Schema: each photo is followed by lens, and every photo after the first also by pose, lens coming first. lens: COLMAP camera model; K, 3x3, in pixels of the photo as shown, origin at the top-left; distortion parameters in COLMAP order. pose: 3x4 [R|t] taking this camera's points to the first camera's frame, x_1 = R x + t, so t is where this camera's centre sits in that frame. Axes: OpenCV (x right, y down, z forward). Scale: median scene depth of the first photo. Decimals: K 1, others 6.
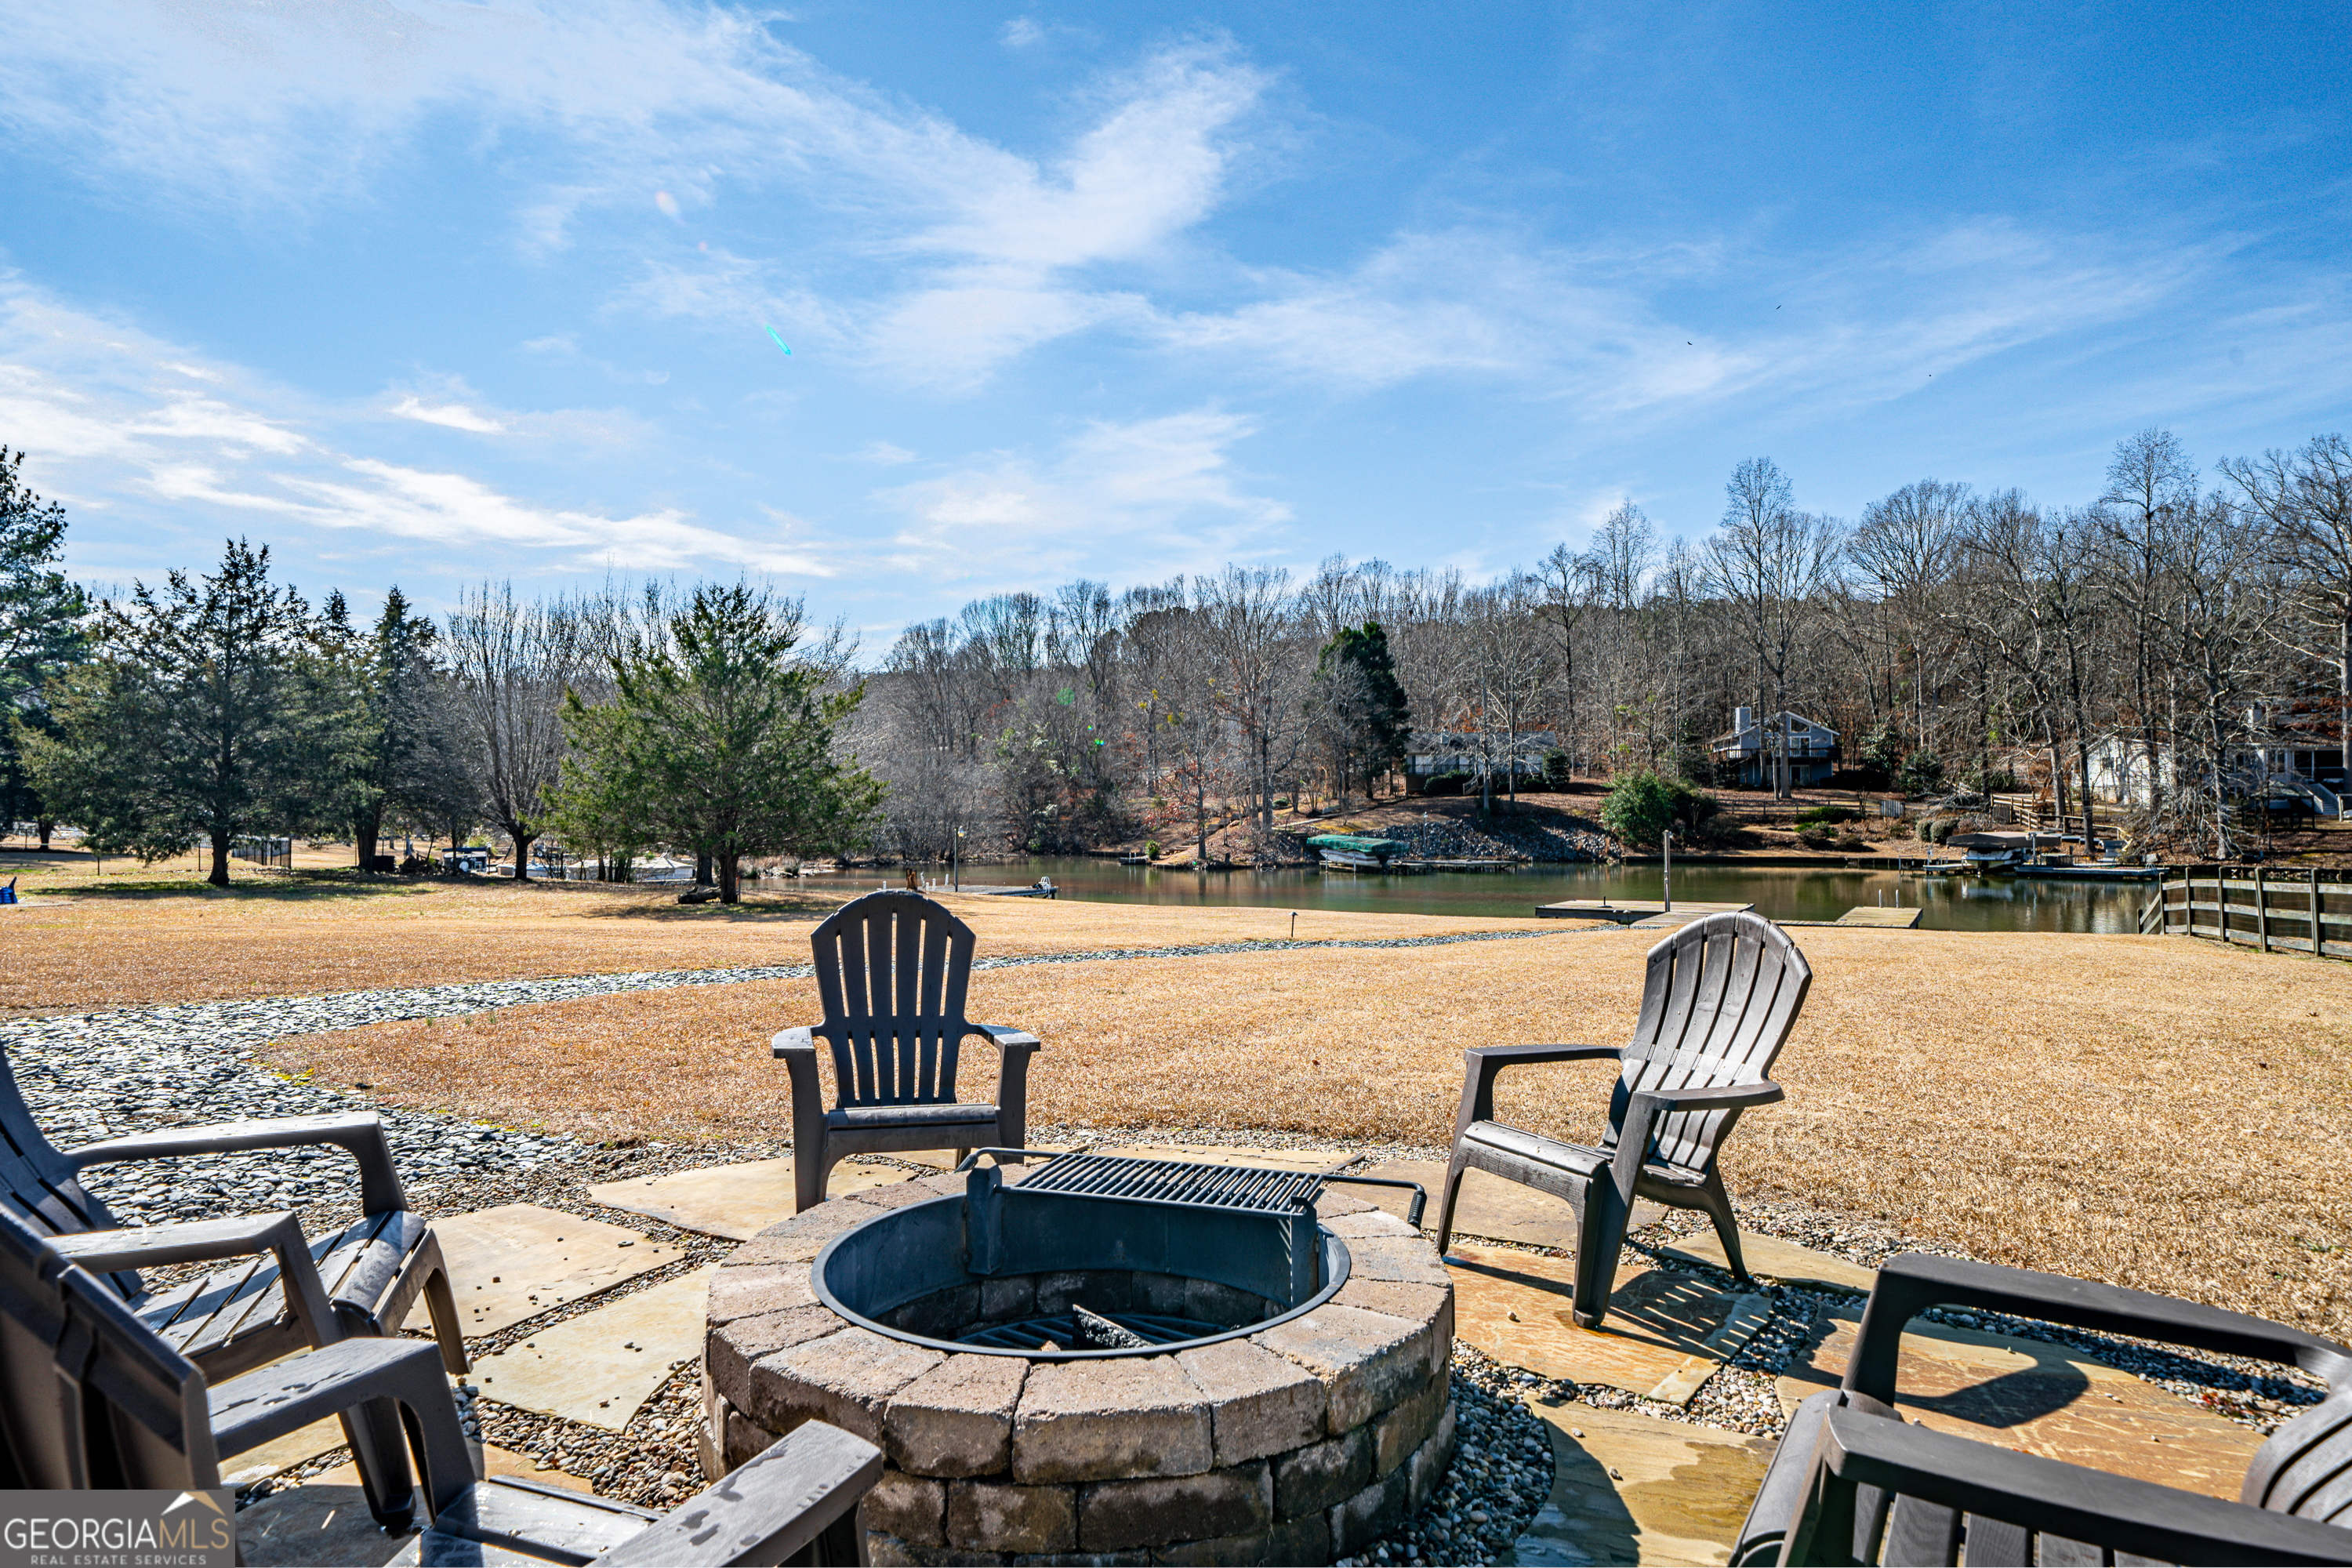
lens RADIAL K [[1288.3, 0, 1175.1], [0, 1288.3, 736.0], [0, 0, 1]] dist [0.011565, 0.001584]
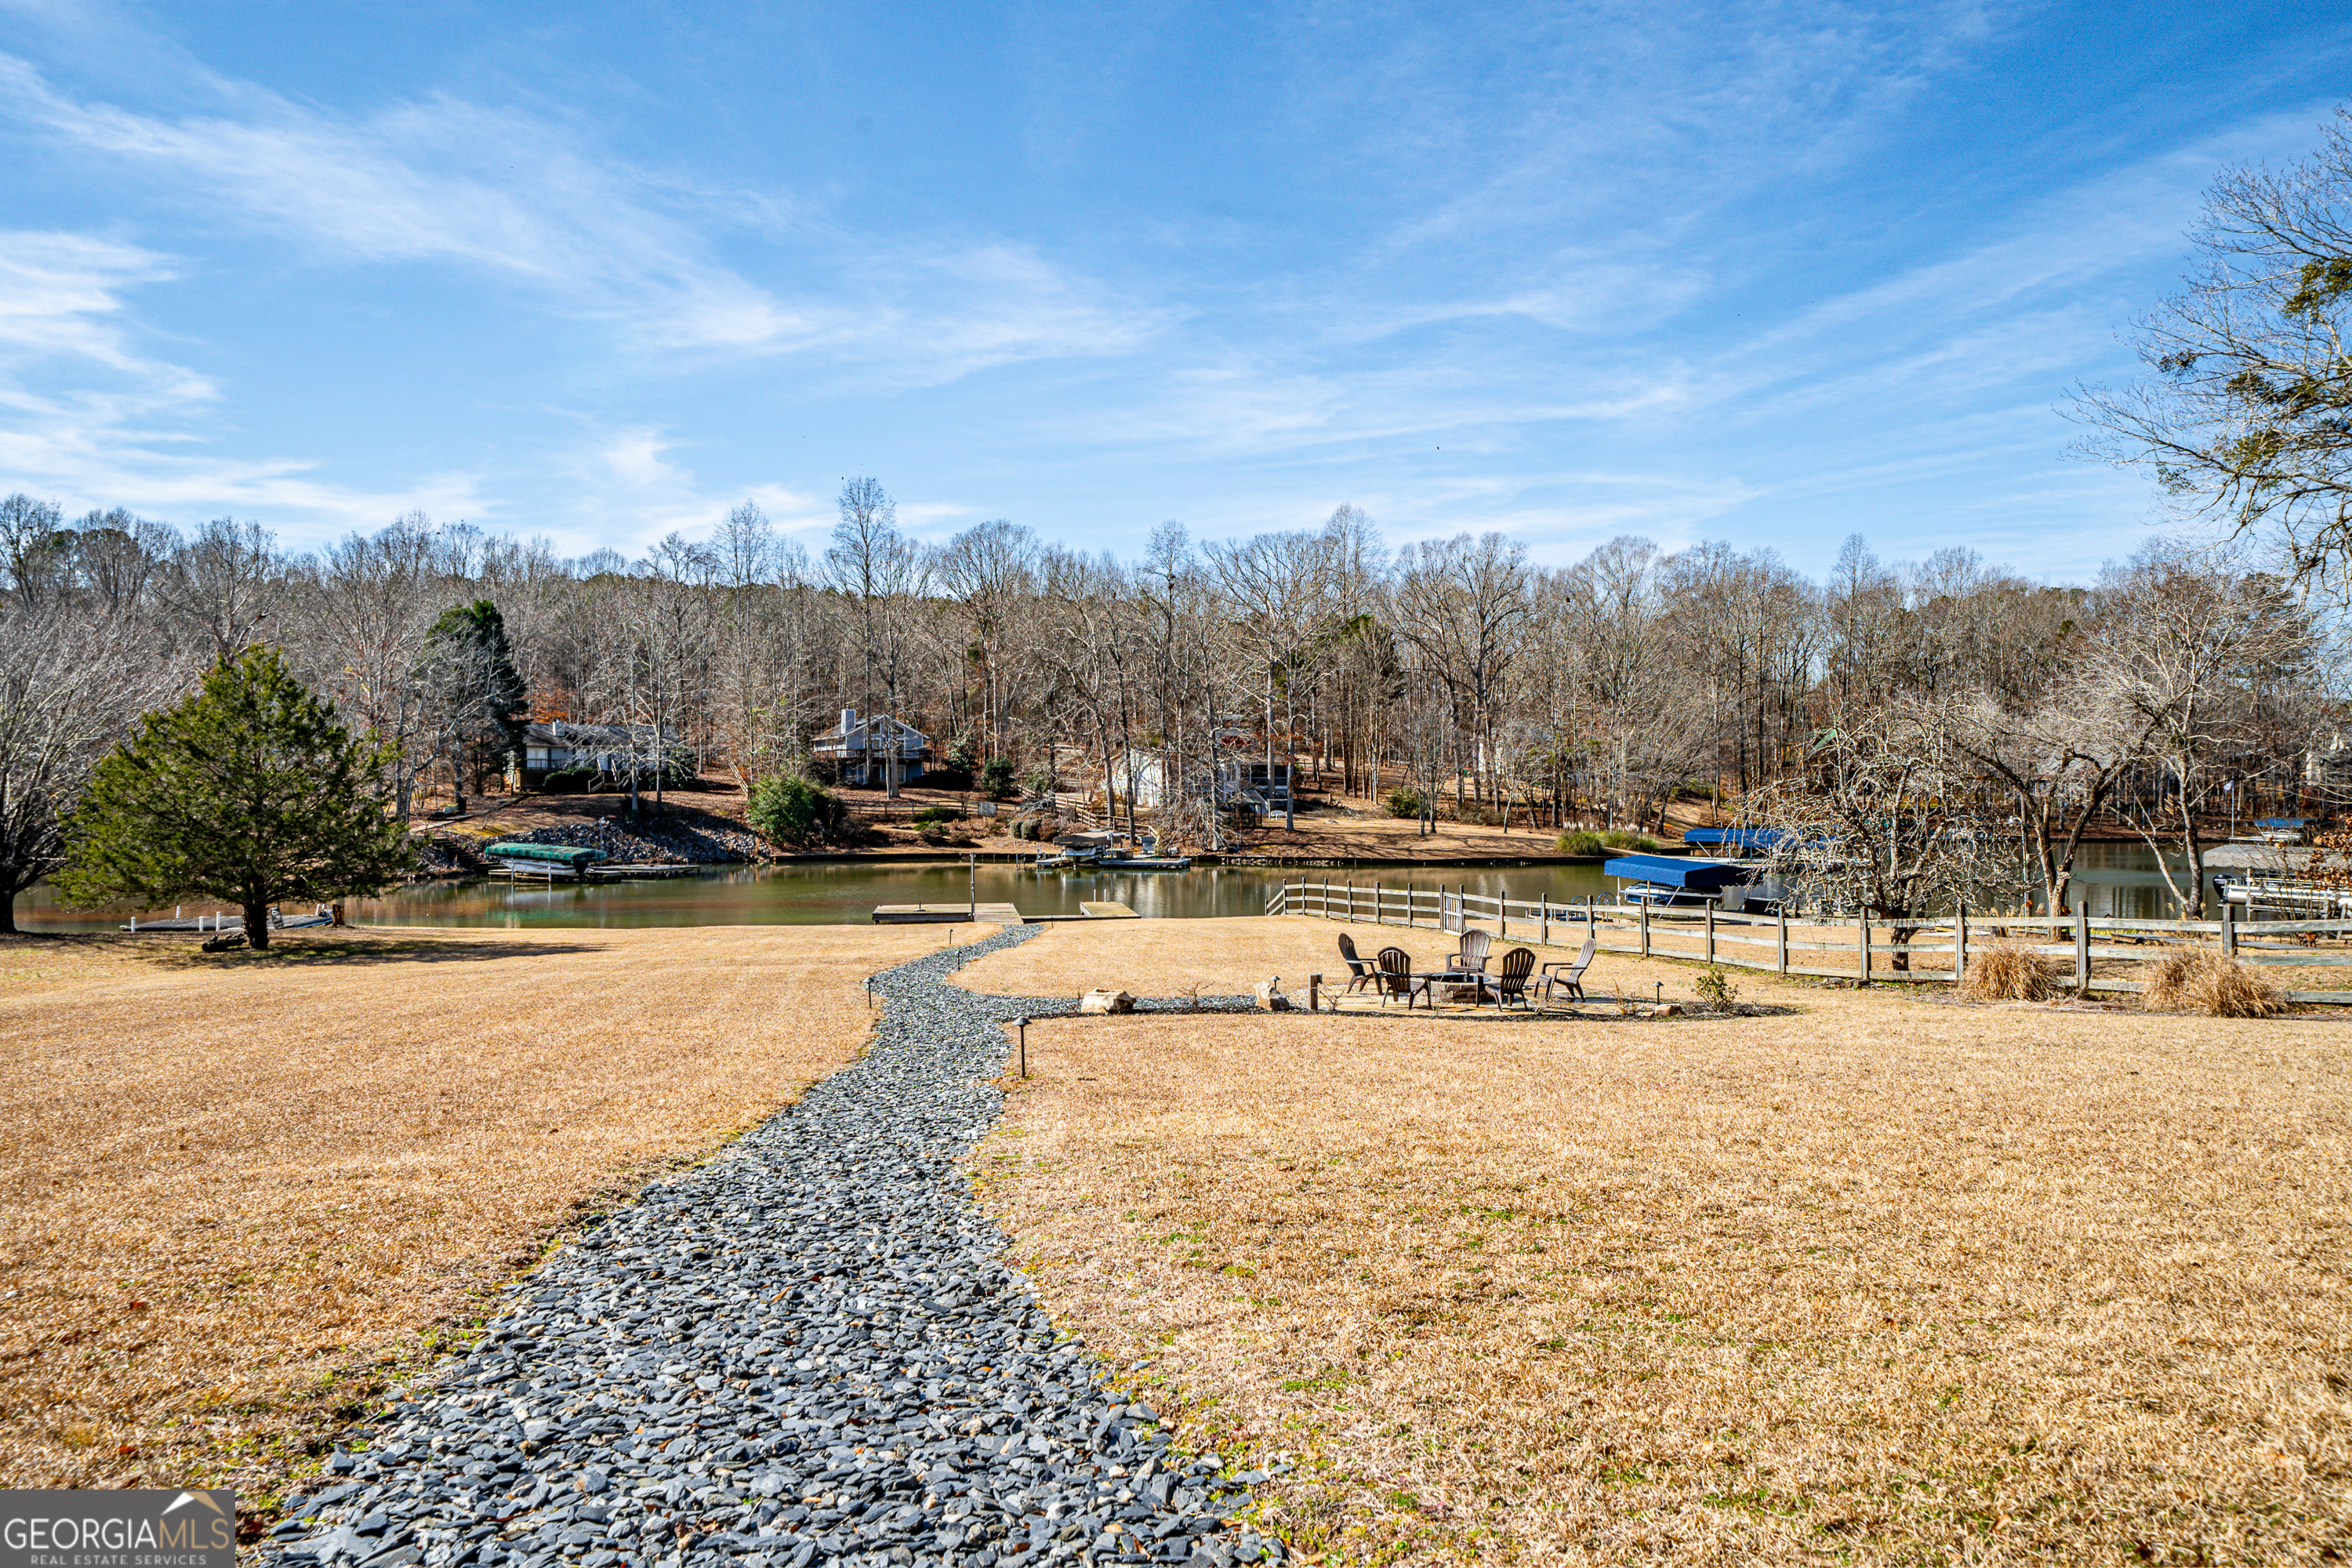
lens RADIAL K [[1697.3, 0, 1176.0], [0, 1697.3, 784.0], [0, 0, 1]] dist [-0.004243, -0.002190]
pose [[0.739430, 0.002068, 0.673230, -0.281872], [-0.048423, 0.997569, 0.050120, -0.041441], [-0.671489, -0.069660, 0.737733, -0.189675]]
